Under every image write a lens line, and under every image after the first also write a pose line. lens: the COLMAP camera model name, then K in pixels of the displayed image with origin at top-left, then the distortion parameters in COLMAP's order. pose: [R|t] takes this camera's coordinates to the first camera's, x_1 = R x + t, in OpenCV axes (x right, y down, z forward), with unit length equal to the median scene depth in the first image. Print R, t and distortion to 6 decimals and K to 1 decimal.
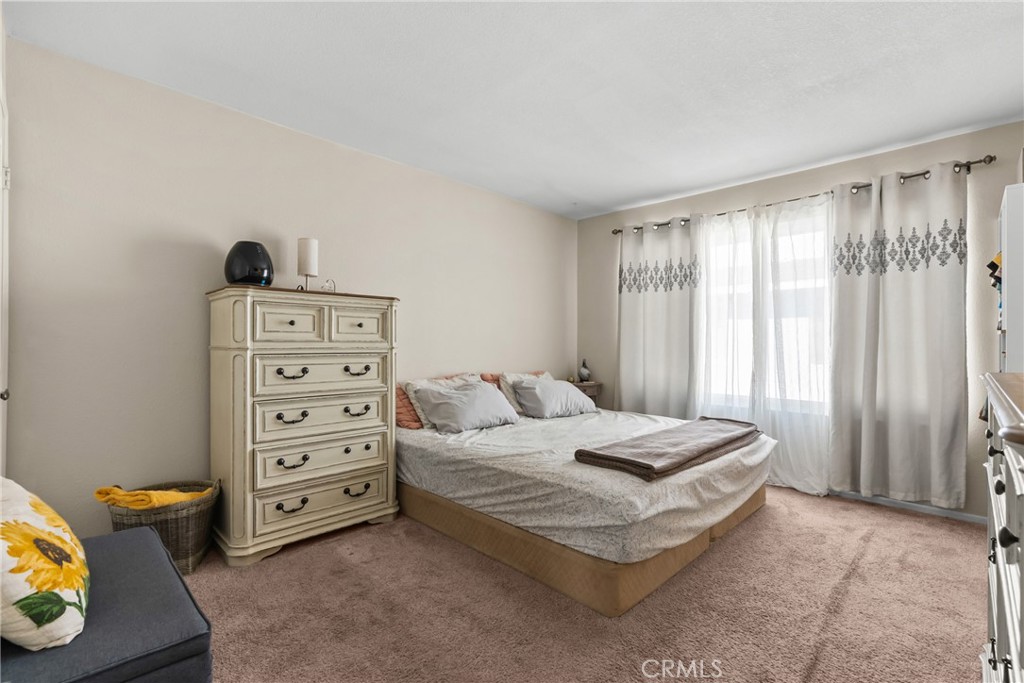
lens RADIAL K [[457.8, 0, 518.0], [0, 457.8, 350.8], [0, 0, 1]] dist [-0.020595, -0.000040]
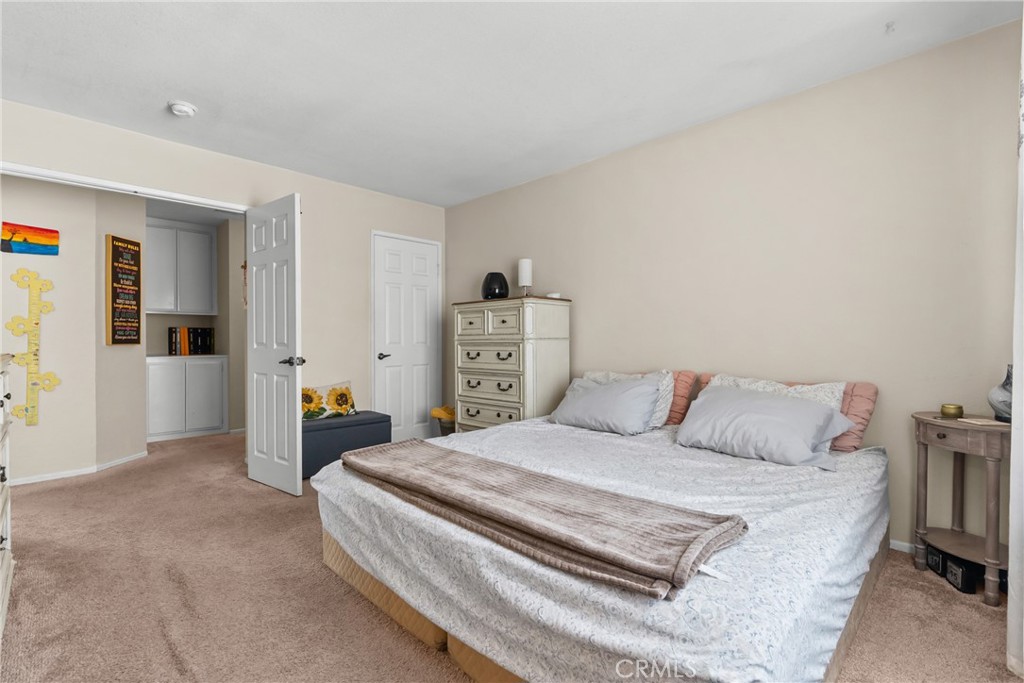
lens RADIAL K [[464.0, 0, 515.9], [0, 464.0, 342.3], [0, 0, 1]] dist [-0.017677, 0.009245]
pose [[-0.000806, -0.001671, -0.999998, 0.575982], [-0.004843, 0.999987, -0.001667, 0.002872], [0.999988, 0.004842, -0.000814, 0.605295]]
